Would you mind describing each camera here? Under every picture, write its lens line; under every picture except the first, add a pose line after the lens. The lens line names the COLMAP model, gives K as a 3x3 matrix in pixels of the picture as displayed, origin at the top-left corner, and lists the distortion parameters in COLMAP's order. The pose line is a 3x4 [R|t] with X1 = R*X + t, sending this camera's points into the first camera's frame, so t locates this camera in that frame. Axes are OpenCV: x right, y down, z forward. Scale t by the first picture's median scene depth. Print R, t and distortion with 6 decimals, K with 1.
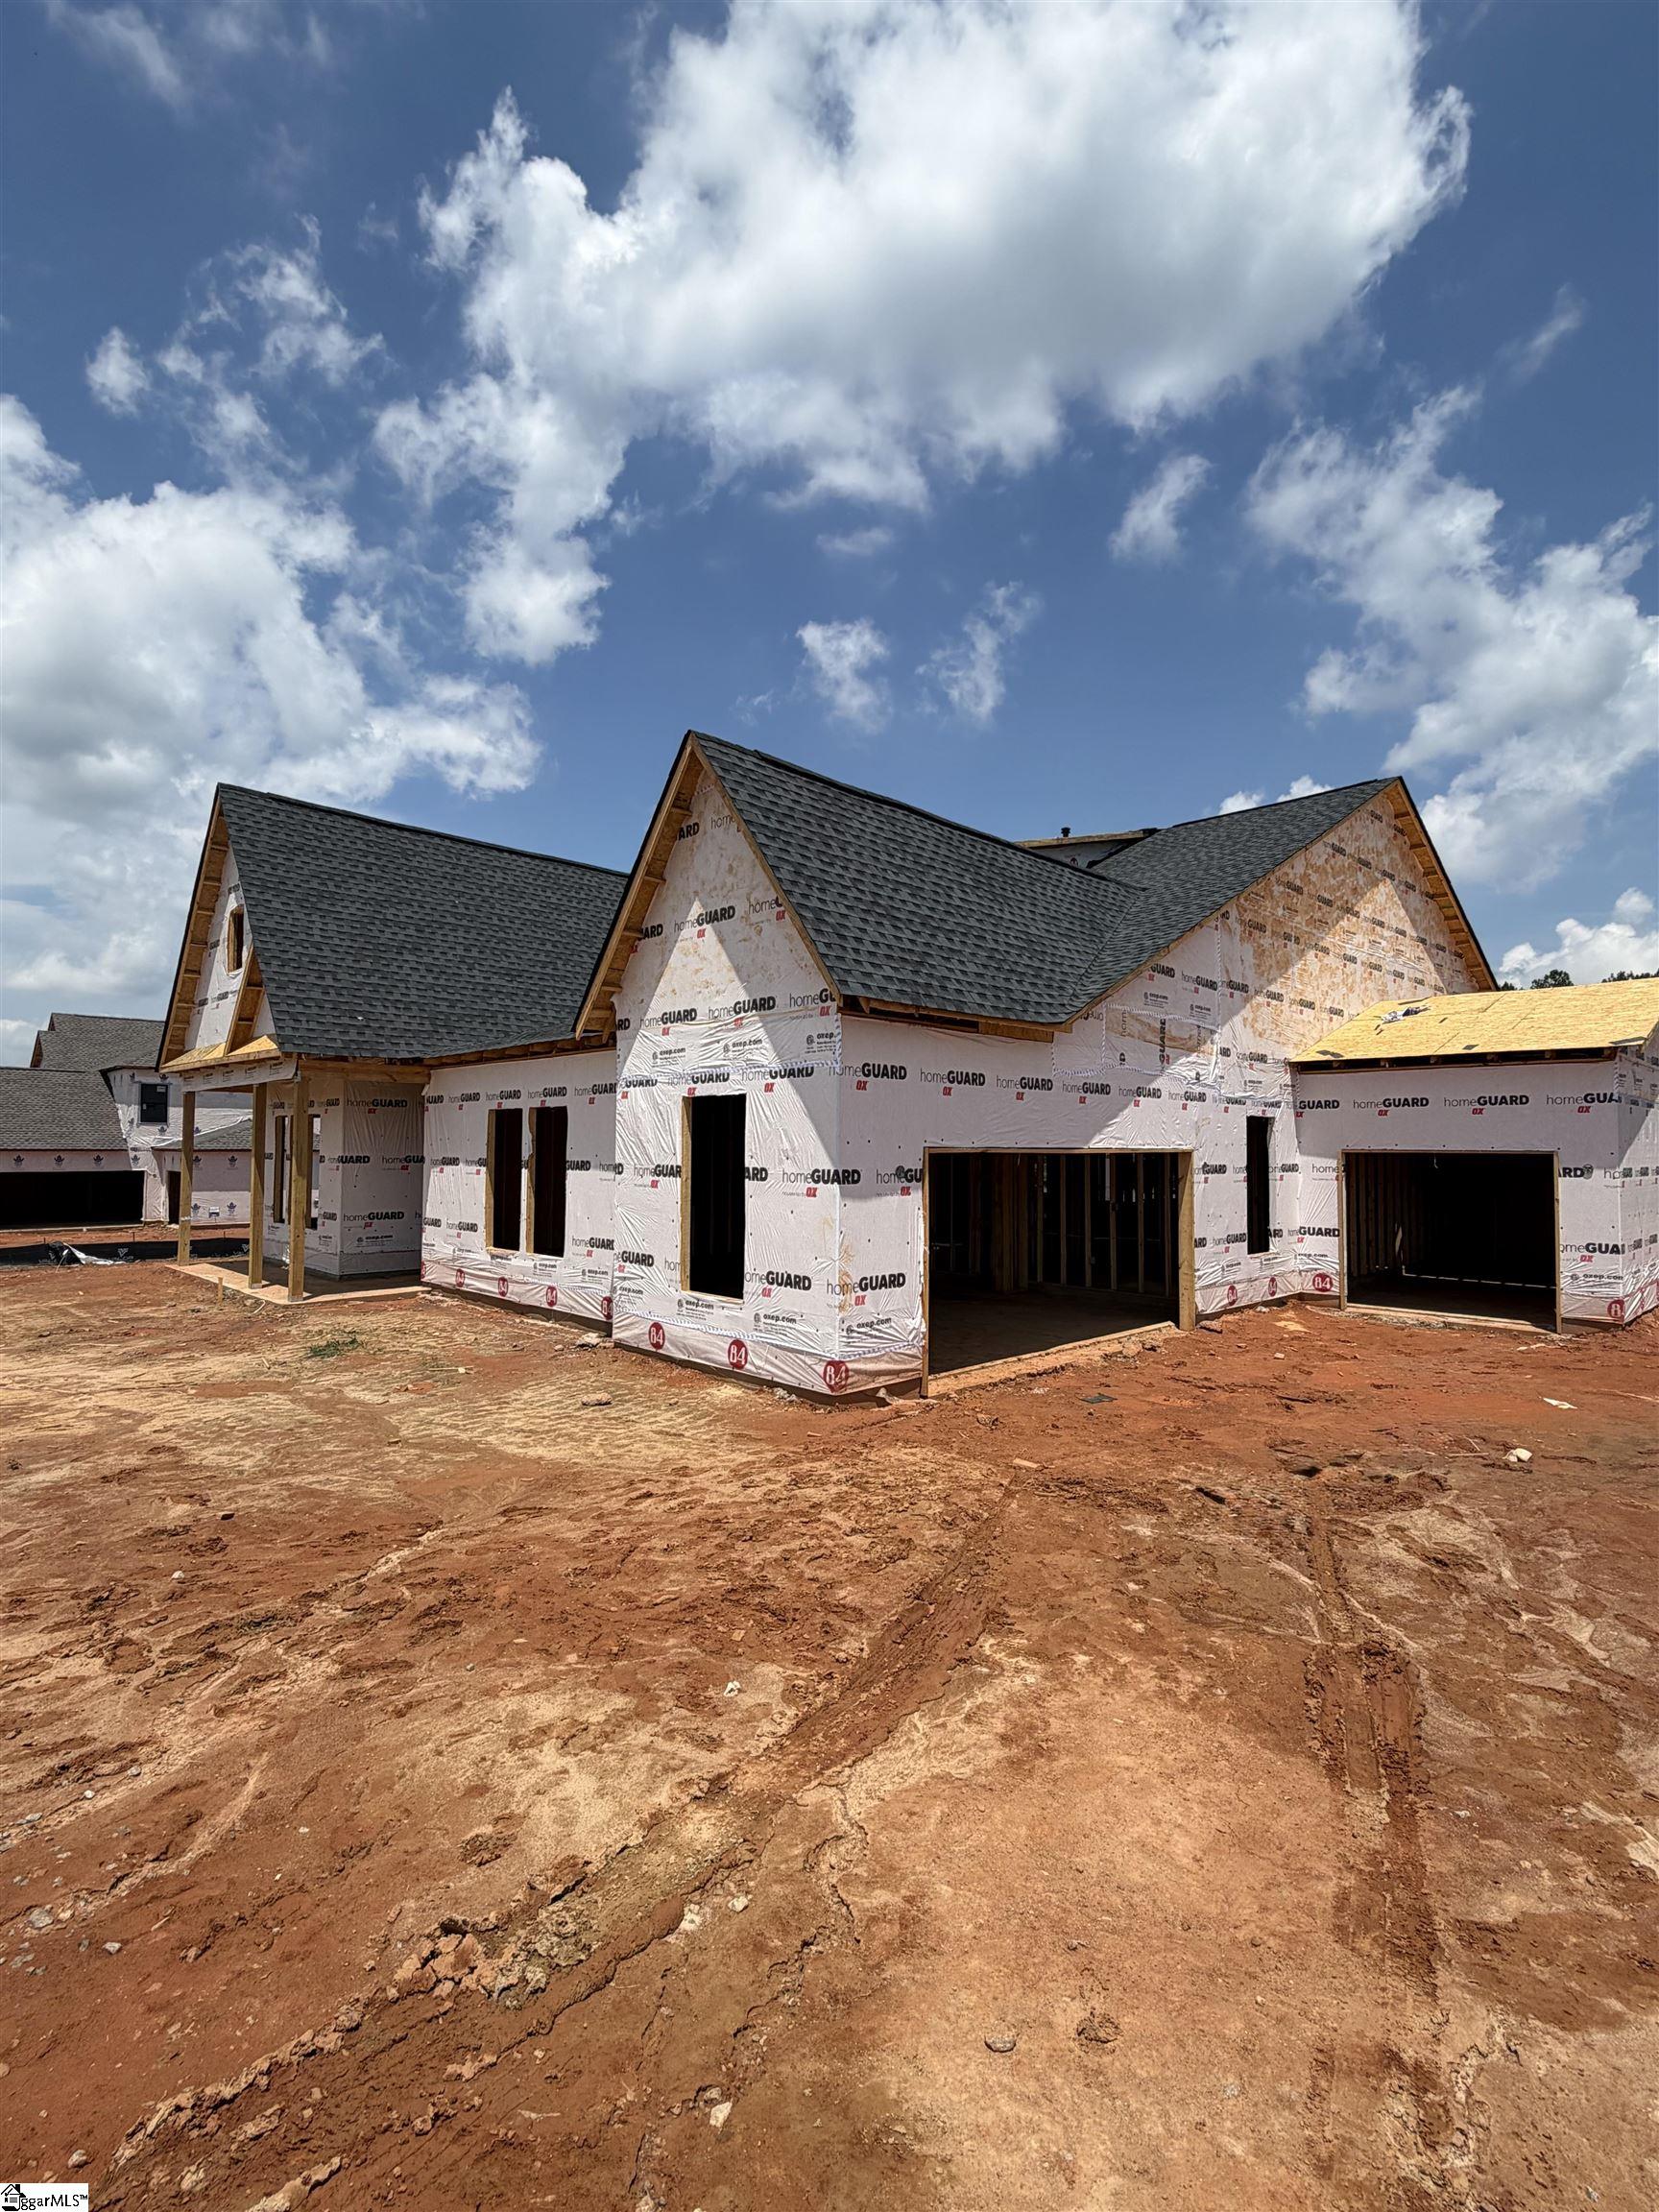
lens RADIAL K [[1060.0, 0, 829.5], [0, 1060.0, 1106.0], [0, 0, 1]] dist [0.000376, 0.000014]
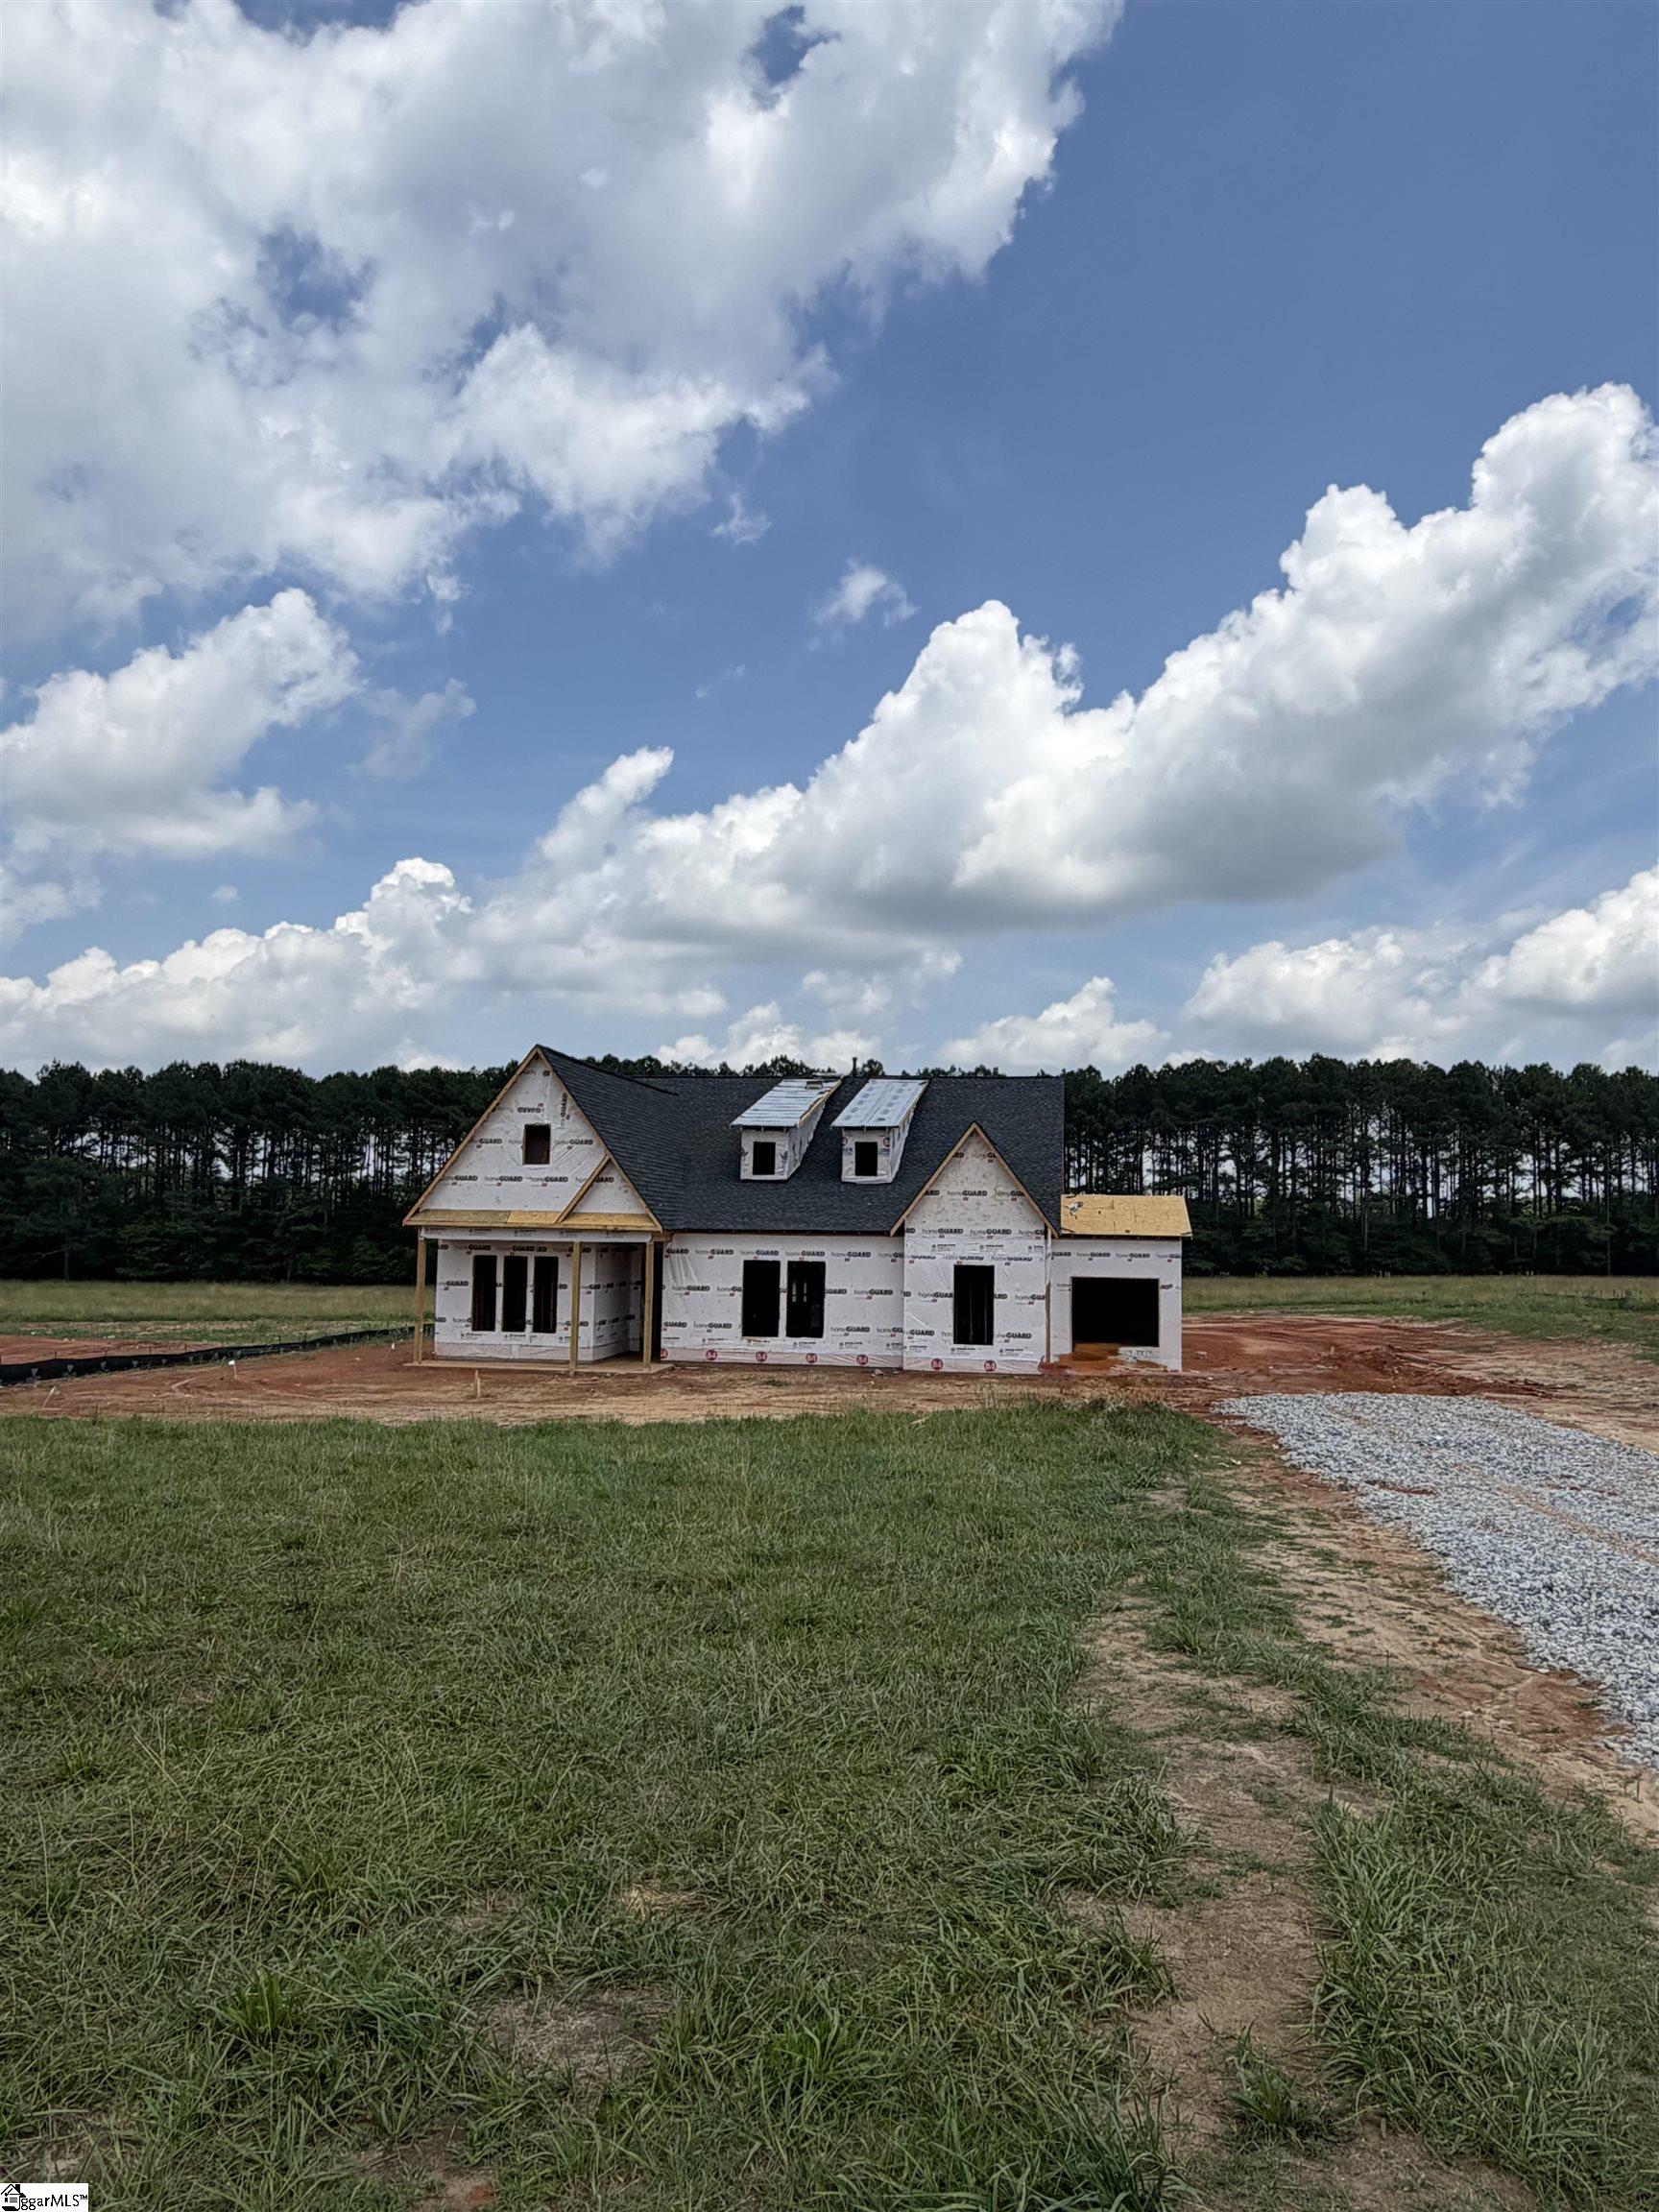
lens RADIAL K [[1530.4, 0, 829.5], [0, 1530.4, 1106.0], [0, 0, 1]] dist [-0.004364, 0.000117]
pose [[0.806512, 0.049929, 0.589106, -2.433244], [-0.033192, 0.998680, -0.039201, -0.223455], [-0.590285, 0.012063, 0.807105, -1.660021]]
